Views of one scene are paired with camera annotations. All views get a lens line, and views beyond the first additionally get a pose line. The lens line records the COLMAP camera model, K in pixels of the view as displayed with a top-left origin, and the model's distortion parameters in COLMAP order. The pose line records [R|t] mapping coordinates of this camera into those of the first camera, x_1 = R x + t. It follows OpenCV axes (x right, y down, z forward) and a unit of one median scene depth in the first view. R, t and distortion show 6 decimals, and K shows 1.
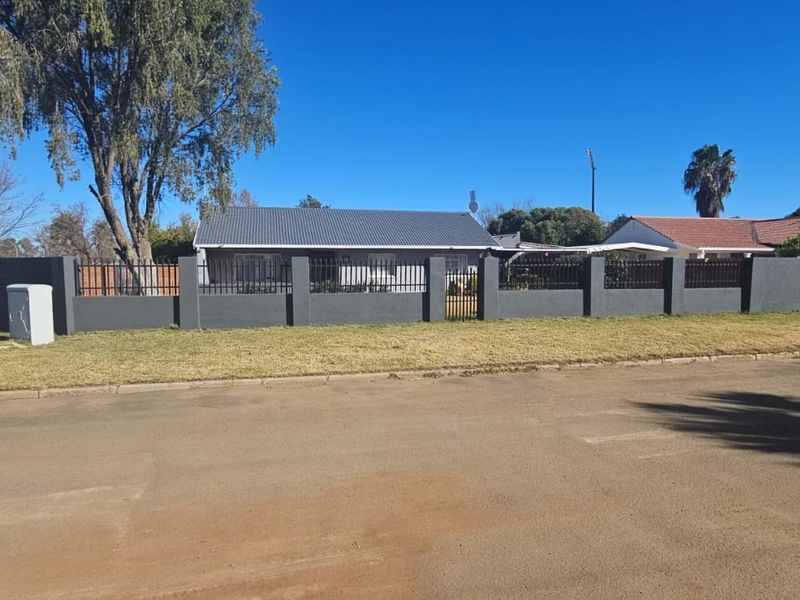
lens RADIAL K [[533.1, 0, 404.3], [0, 533.1, 295.0], [0, 0, 1]] dist [0.002449, 0.002257]
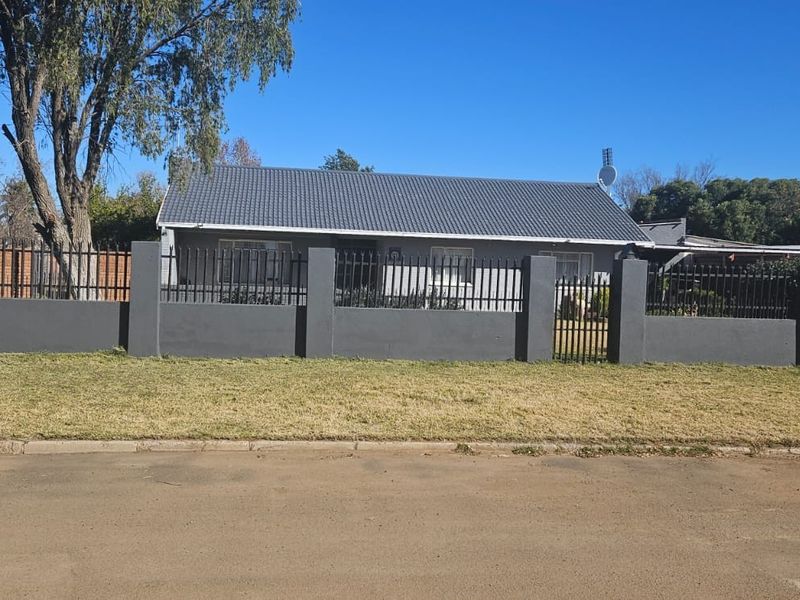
lens RADIAL K [[533.1, 0, 404.3], [0, 533.1, 295.0], [0, 0, 1]] dist [0.002449, 0.002257]
pose [[0.992506, 0.041980, -0.114756, -0.025252], [-0.042810, 0.999072, -0.004779, -0.017229], [0.114449, 0.009656, 0.993382, 0.393834]]
